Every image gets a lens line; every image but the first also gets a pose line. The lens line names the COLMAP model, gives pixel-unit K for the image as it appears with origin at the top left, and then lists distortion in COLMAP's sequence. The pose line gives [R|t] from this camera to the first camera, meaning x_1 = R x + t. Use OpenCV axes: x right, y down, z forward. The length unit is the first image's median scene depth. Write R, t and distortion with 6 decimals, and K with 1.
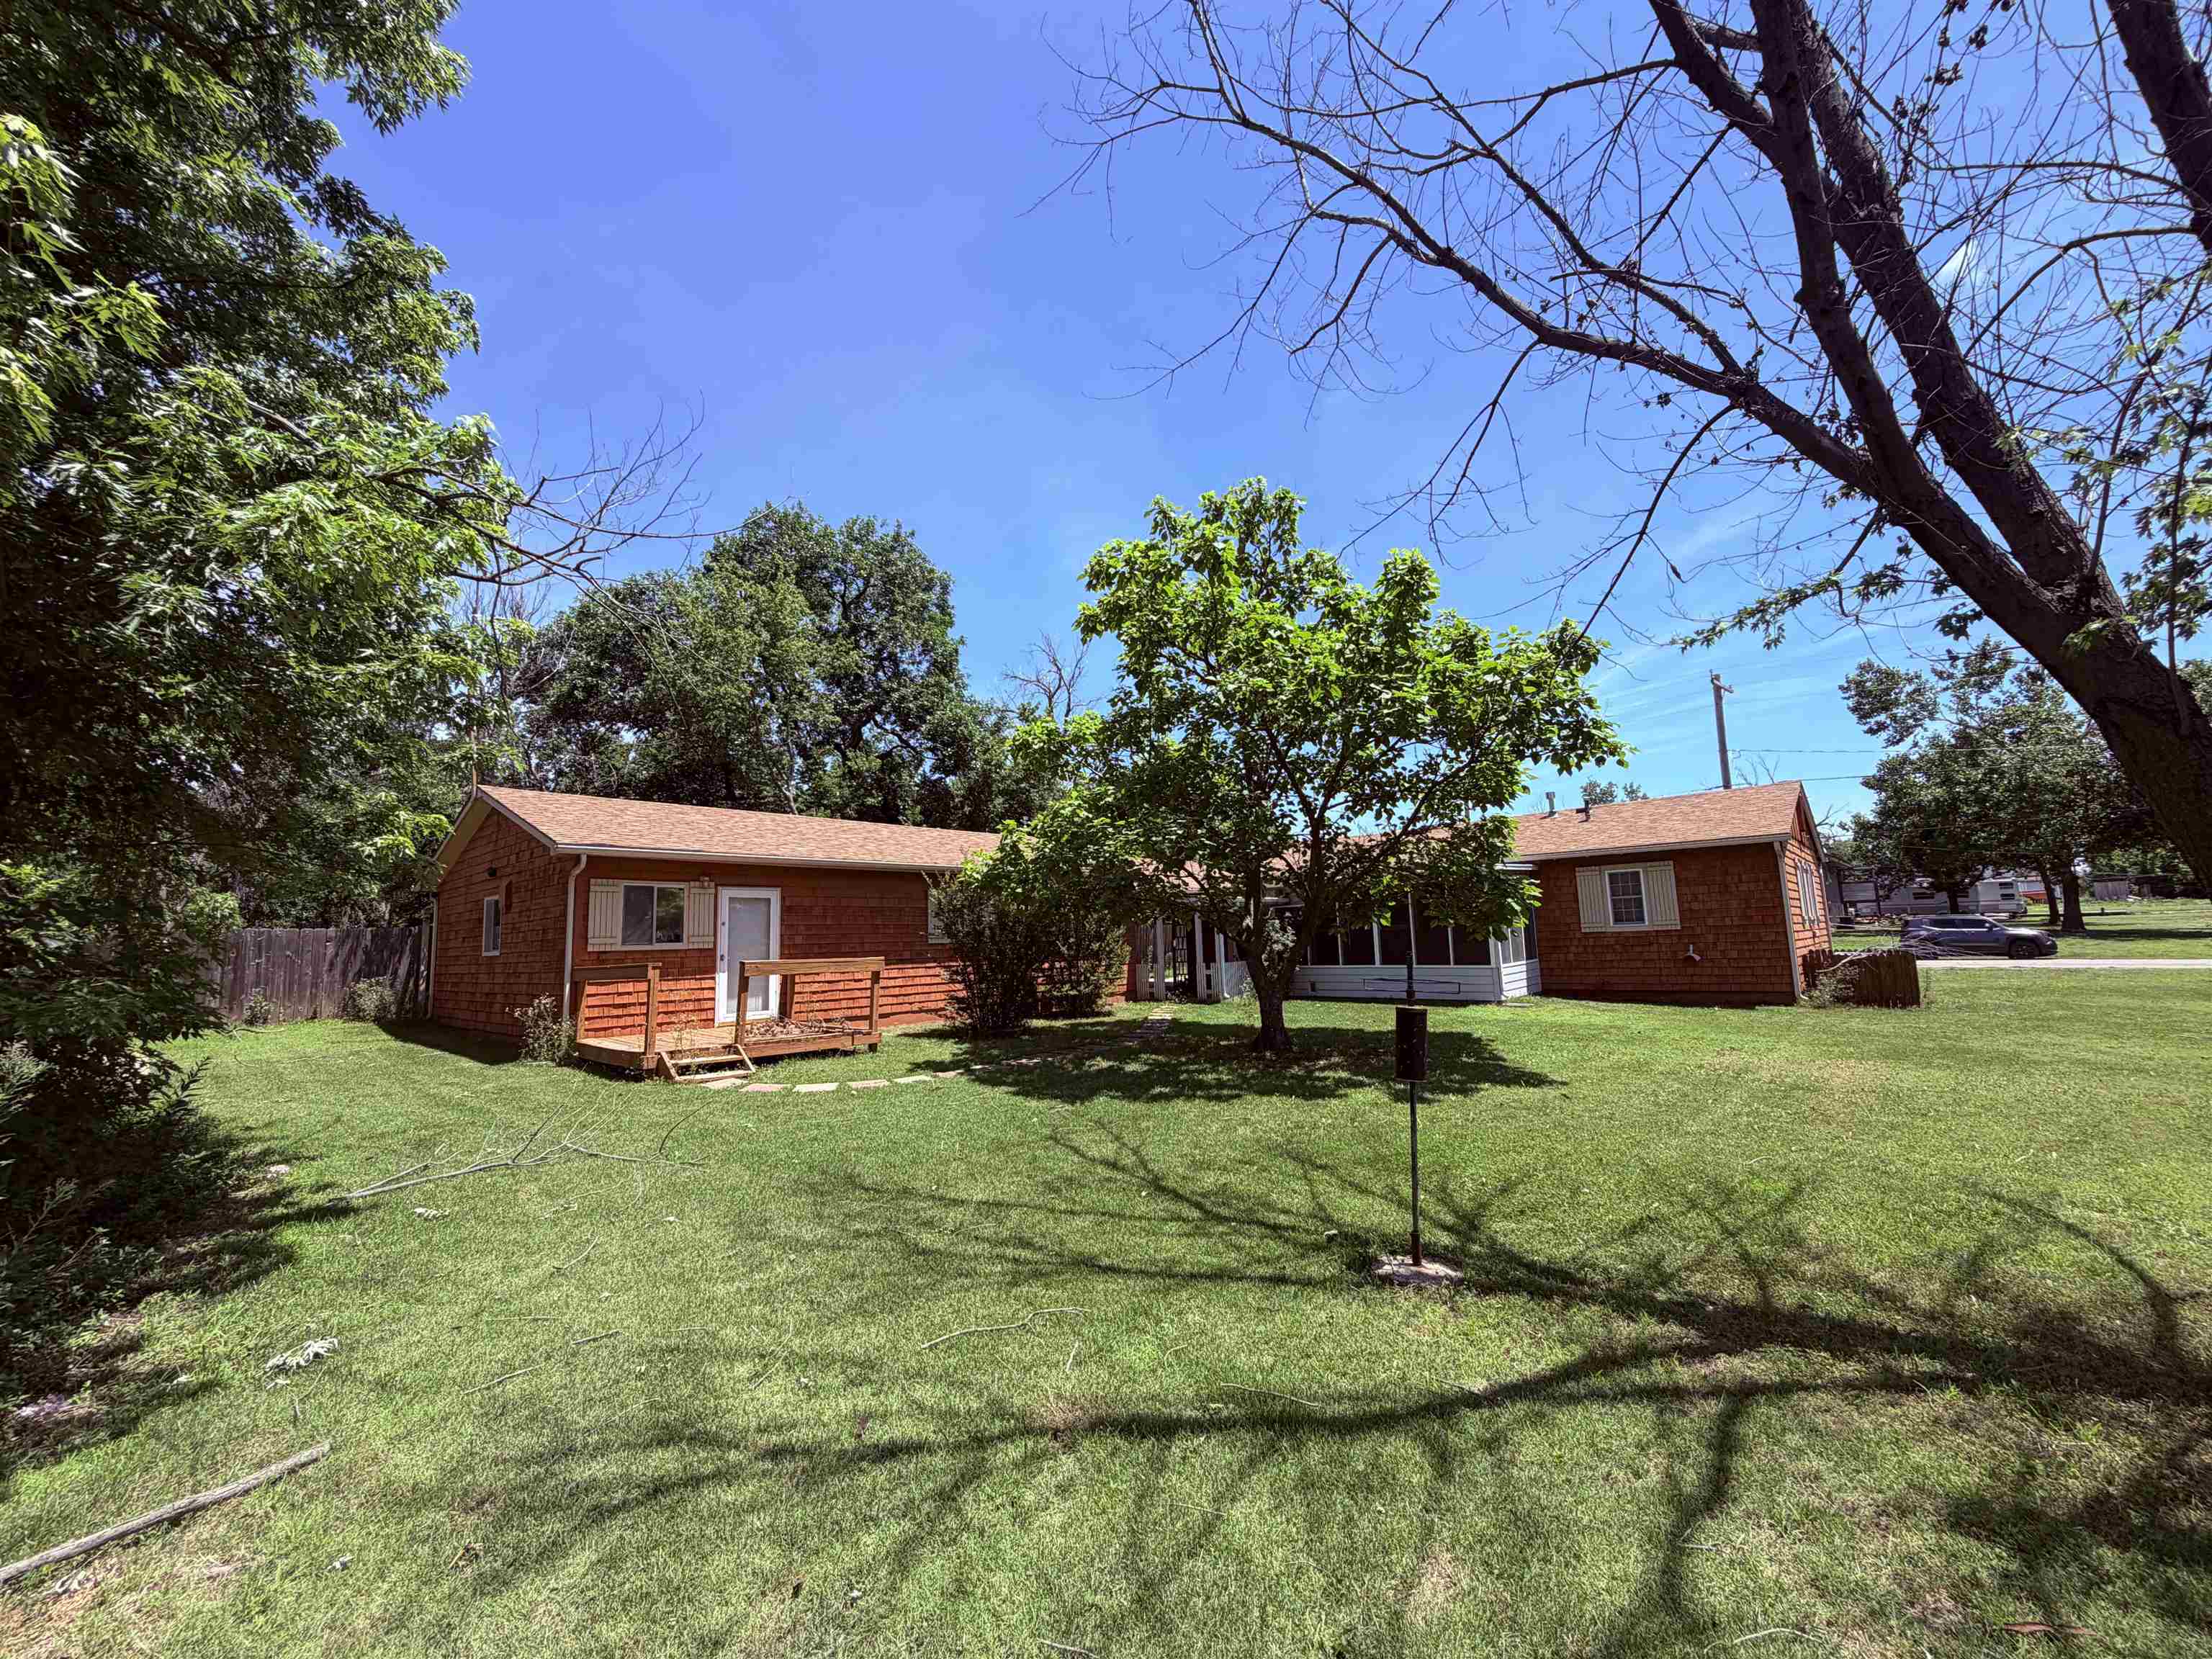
lens RADIAL K [[879.7, 0, 1101.9], [0, 879.7, 832.5], [0, 0, 1]] dist [0.001049, 0.000259]
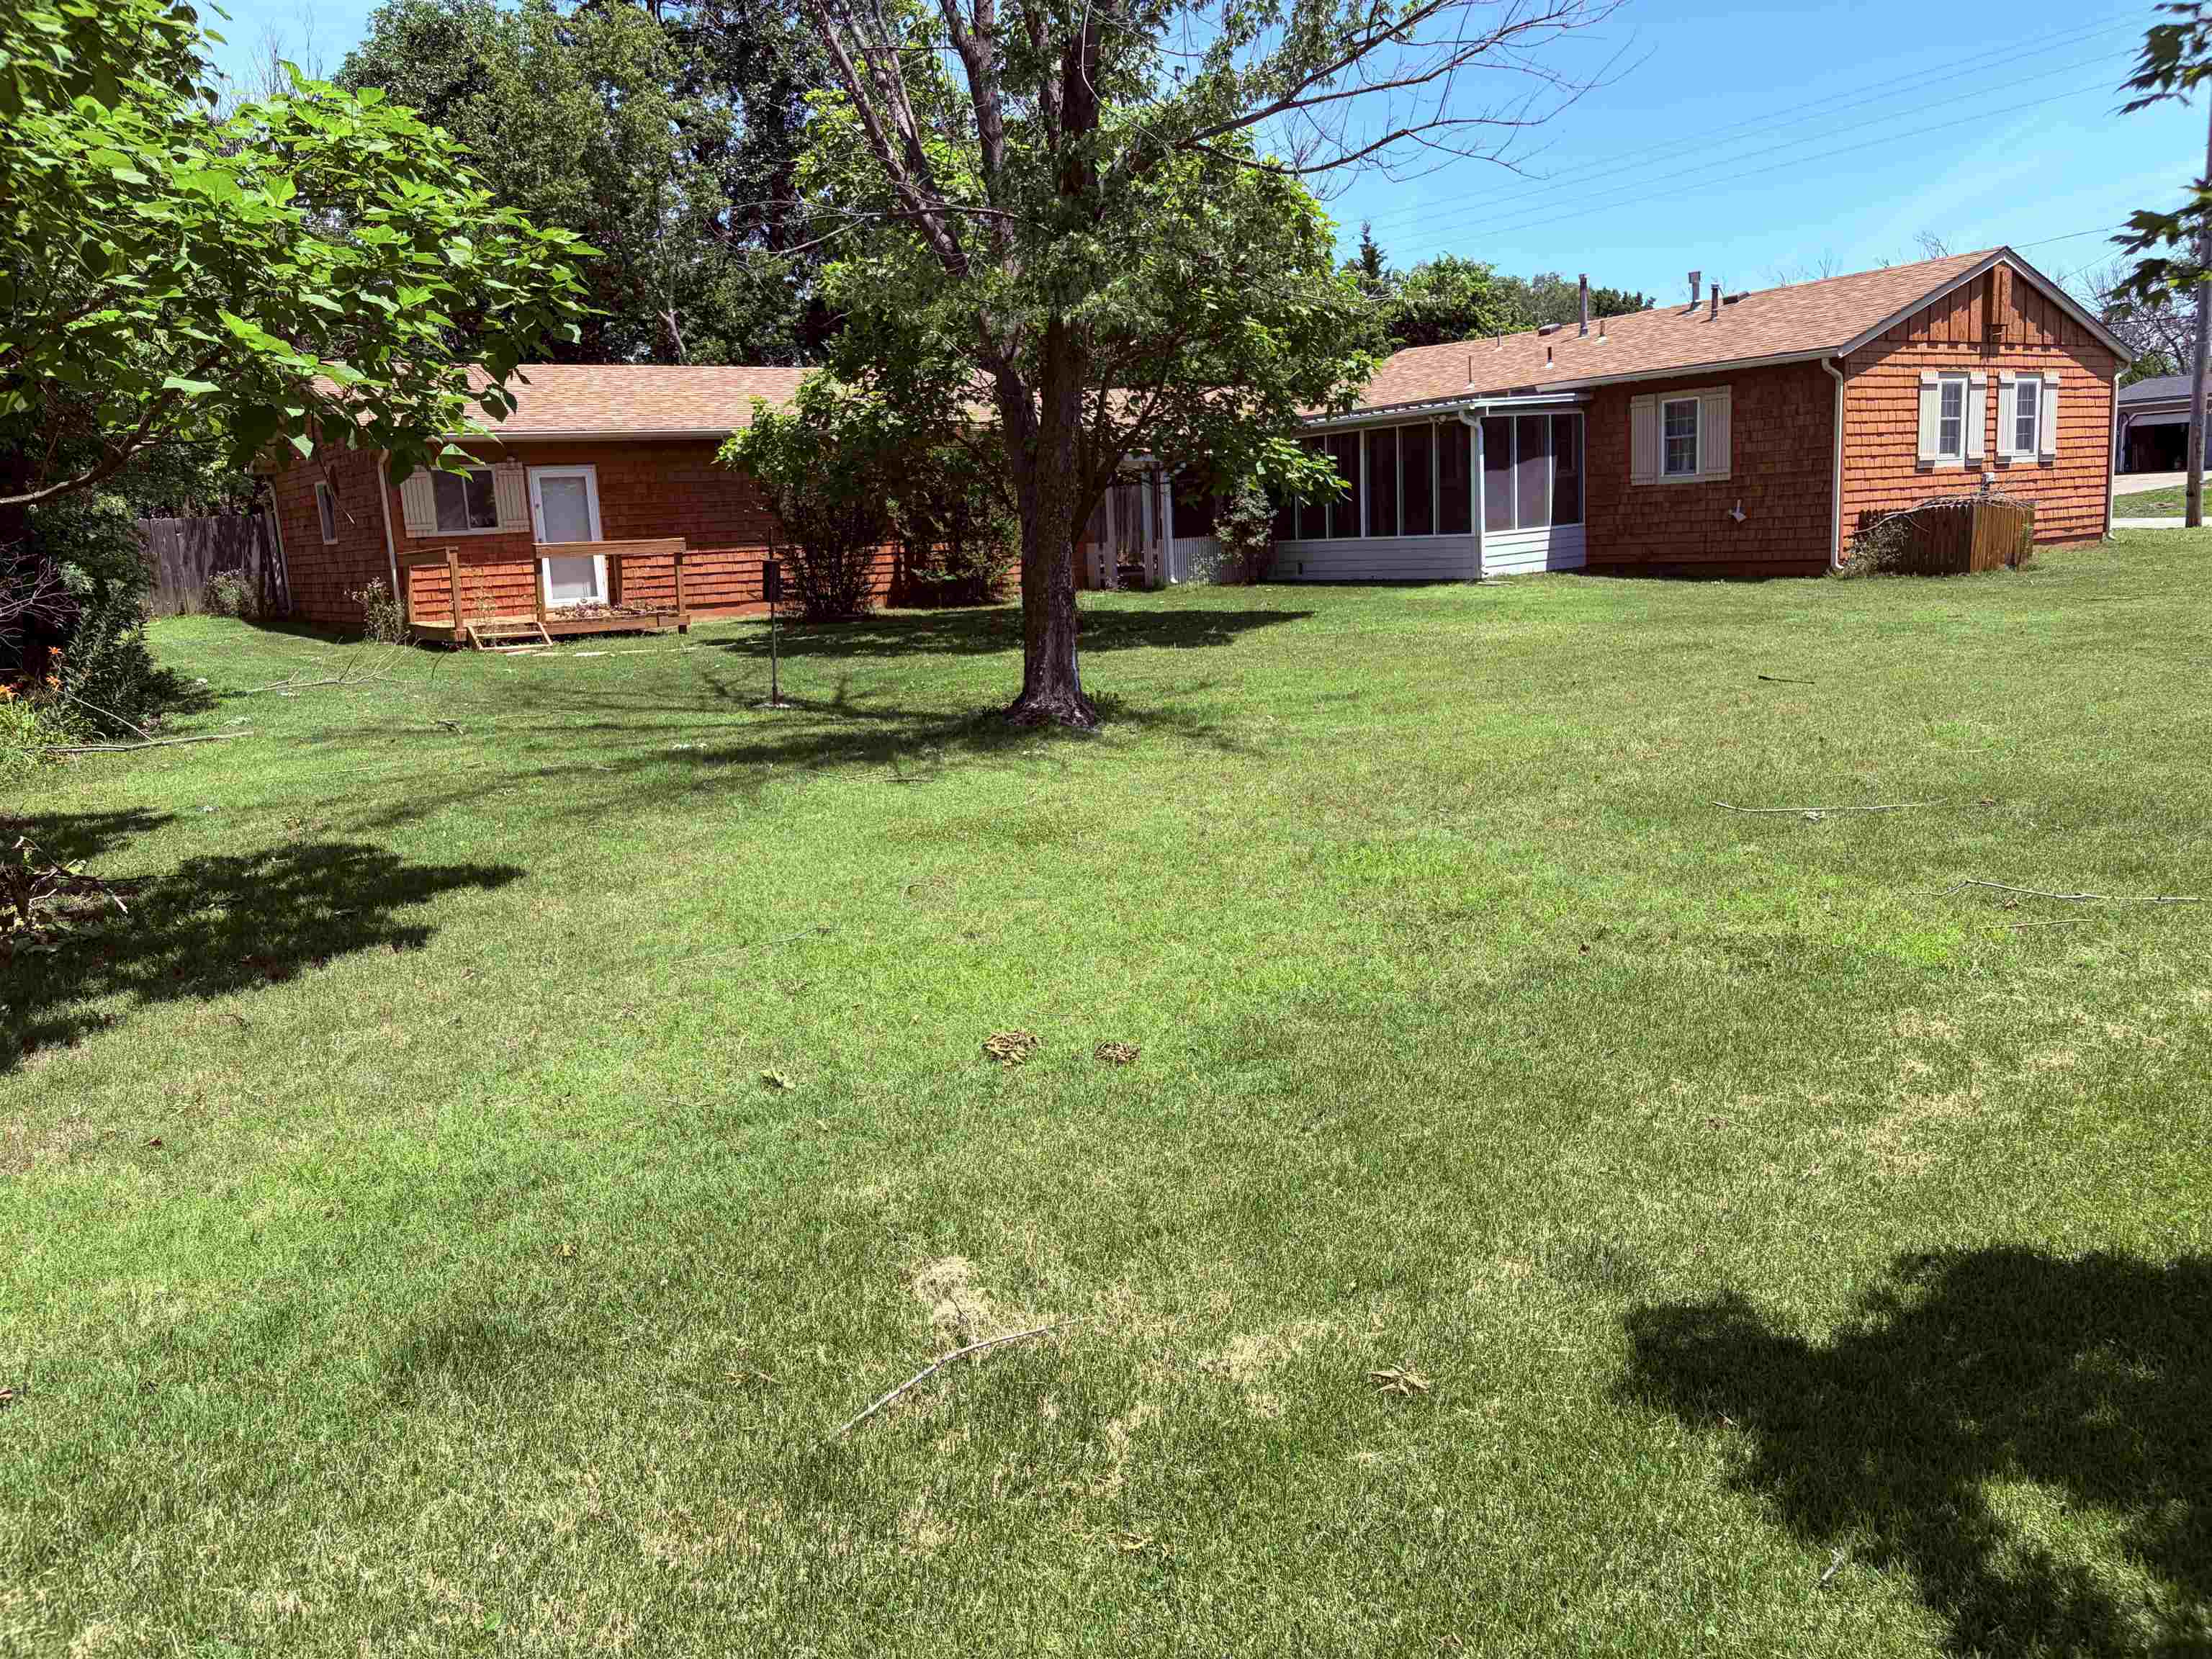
lens RADIAL K [[1681.4, 0, 1097.7], [0, 1681.4, 828.7], [0, 0, 1]] dist [0.035351, -0.037210]
pose [[0.977136, 0.016542, -0.211972, 0.539715], [0.049361, 0.952079, 0.301843, -0.083256], [0.206807, -0.305405, 0.929494, -0.661923]]
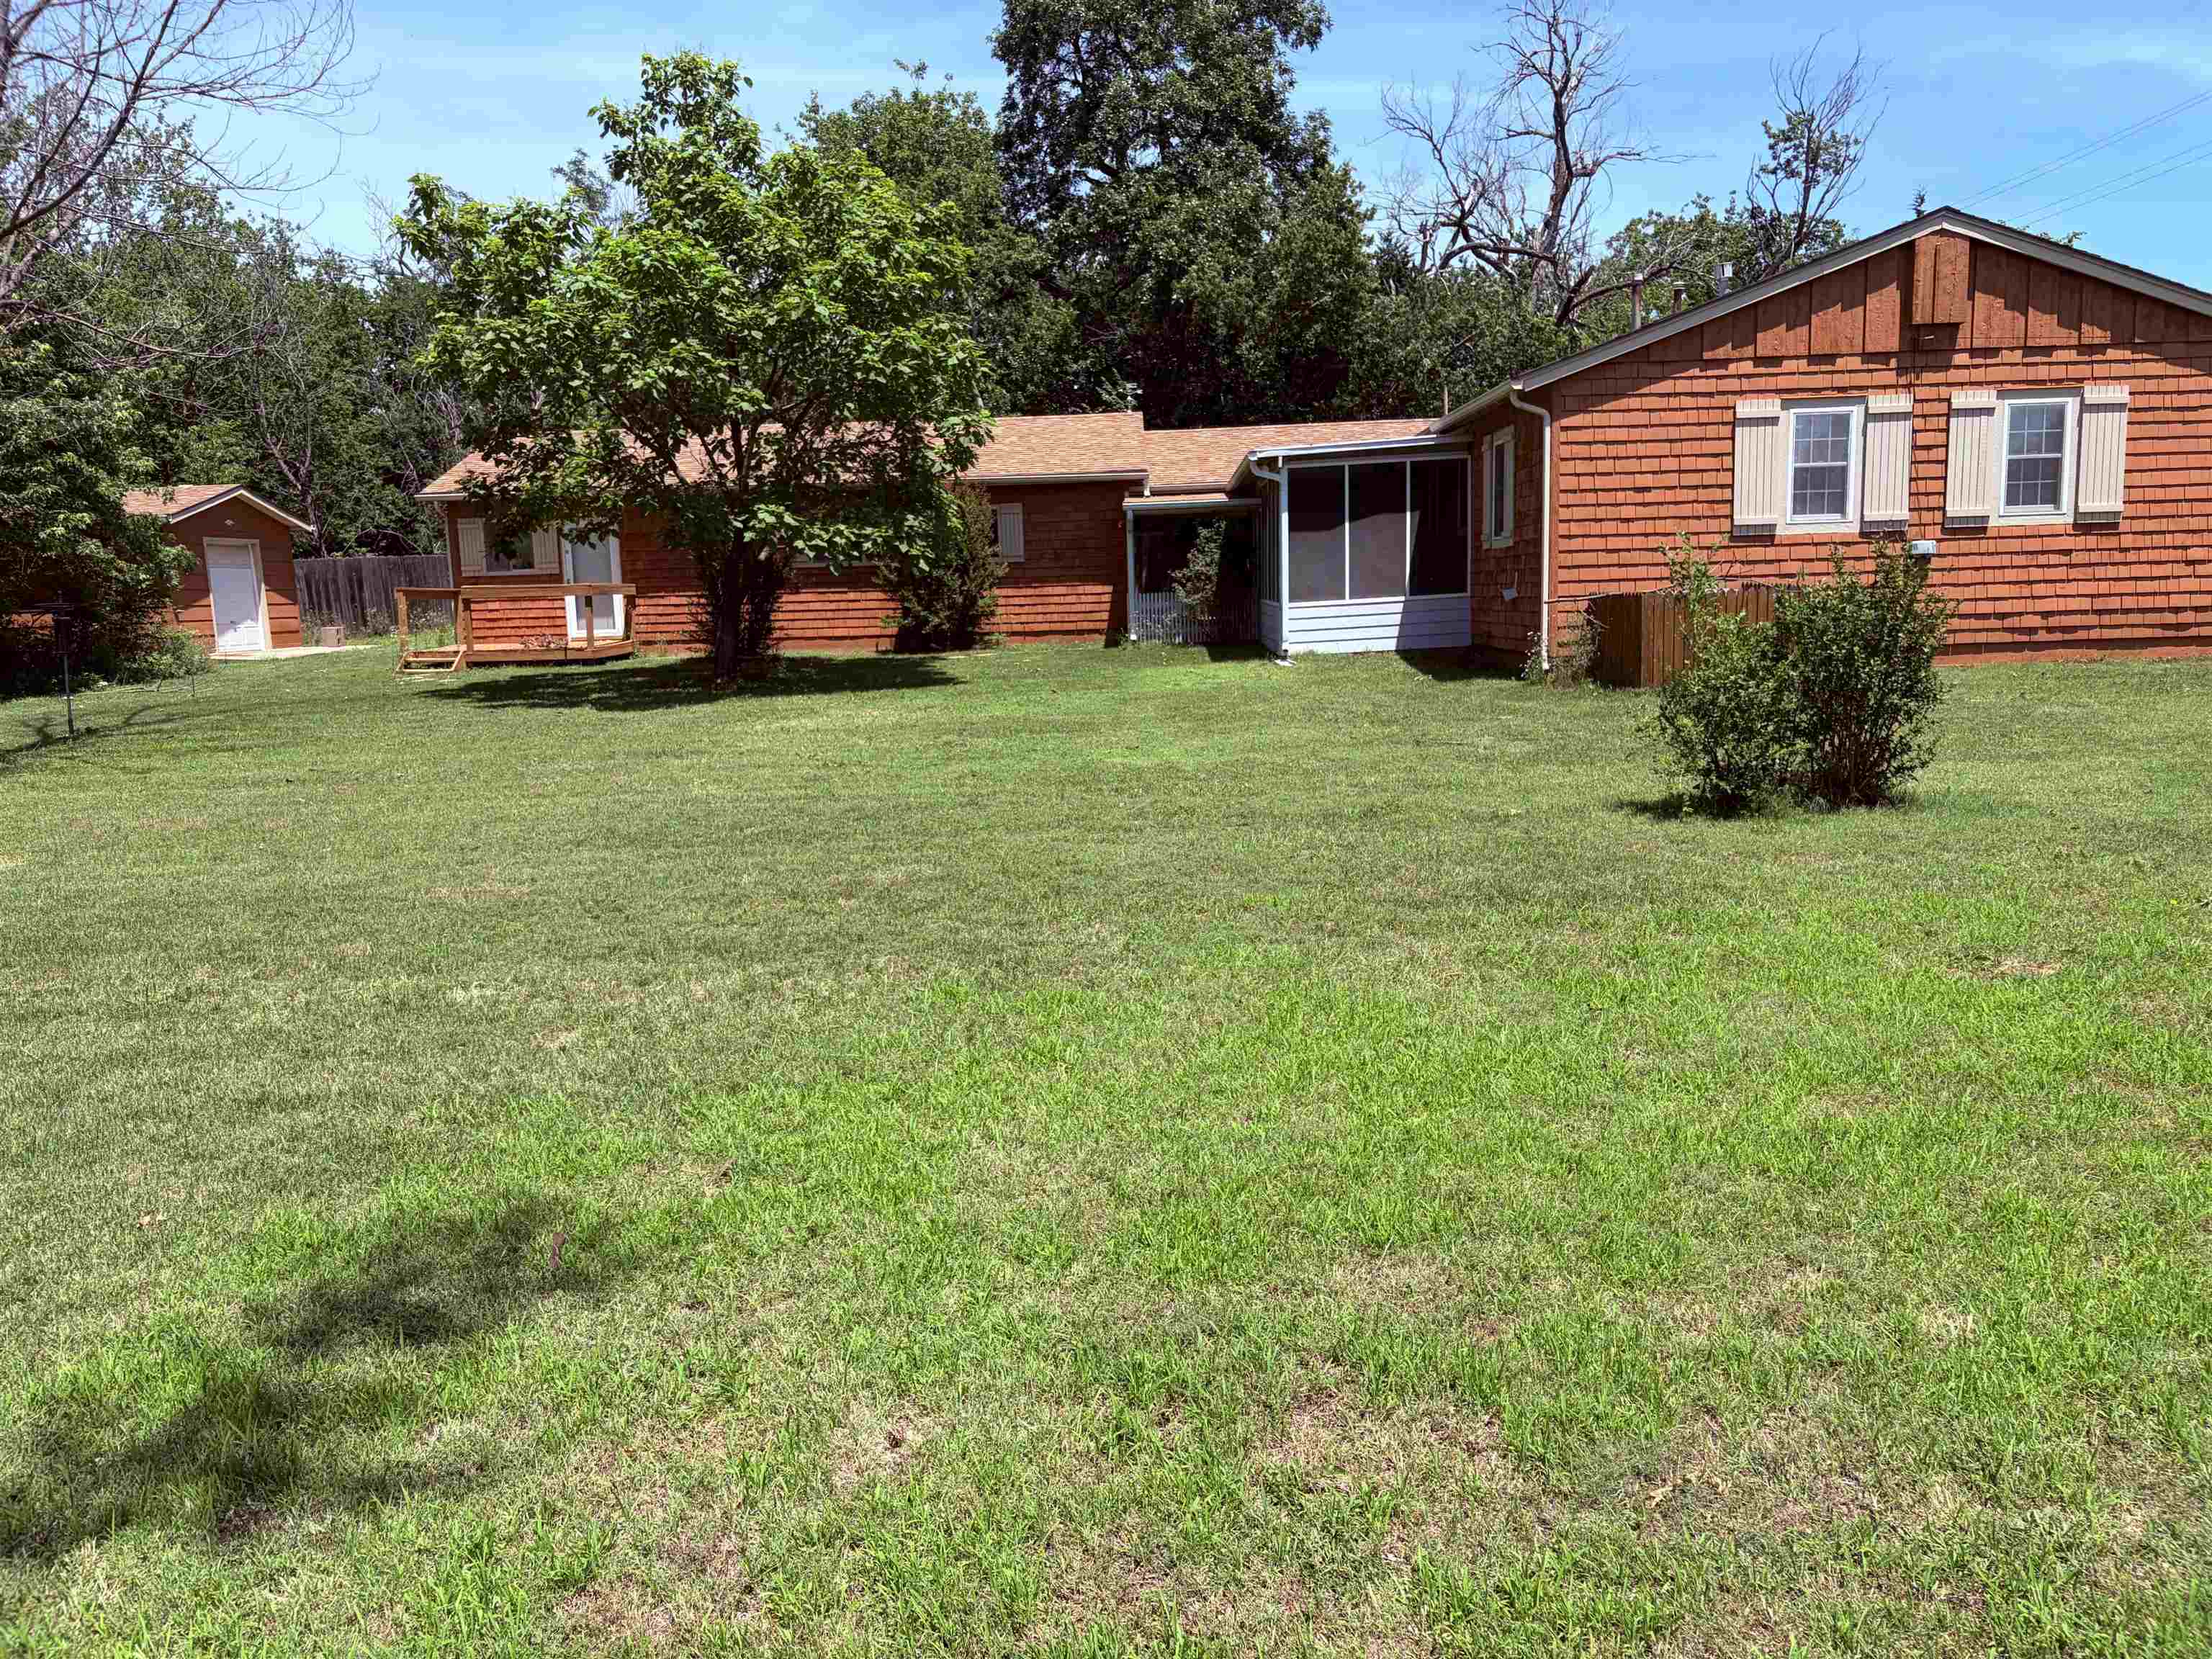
lens RADIAL K [[1681.4, 0, 1110.1], [0, 1681.4, 831.6], [0, 0, 1]] dist [0.035351, -0.037210]
pose [[0.655366, 0.120505, -0.745637, 1.641730], [0.104934, 0.963091, 0.247879, -0.015481], [0.747987, -0.240694, 0.618532, 0.081863]]
